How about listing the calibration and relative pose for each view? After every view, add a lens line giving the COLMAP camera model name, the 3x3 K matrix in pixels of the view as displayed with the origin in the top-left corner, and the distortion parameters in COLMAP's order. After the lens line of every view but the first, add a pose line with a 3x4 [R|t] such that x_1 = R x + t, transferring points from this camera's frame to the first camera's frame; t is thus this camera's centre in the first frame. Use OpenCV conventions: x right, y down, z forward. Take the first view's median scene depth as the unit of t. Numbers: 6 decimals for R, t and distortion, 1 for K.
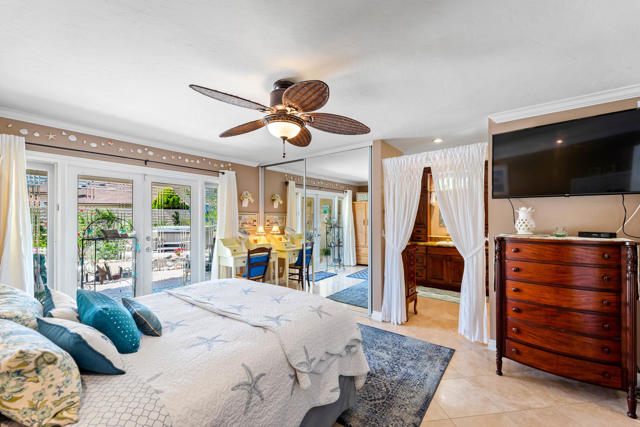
lens RADIAL K [[258.4, 0, 322.9], [0, 258.4, 218.6], [0, 0, 1]] dist [0.003130, 0.000069]
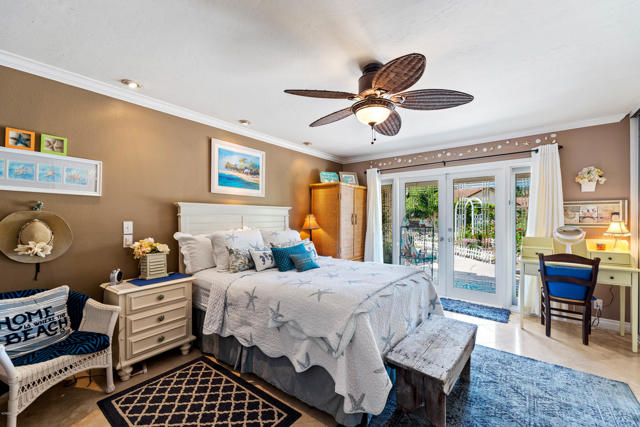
lens RADIAL K [[258.4, 0, 322.9], [0, 258.4, 218.6], [0, 0, 1]] dist [0.003130, 0.000069]
pose [[-0.021177, 0.009937, -0.999726, 0.426213], [0.004865, 0.999940, 0.009836, 0.013896], [0.999764, -0.004655, -0.021224, 0.419358]]
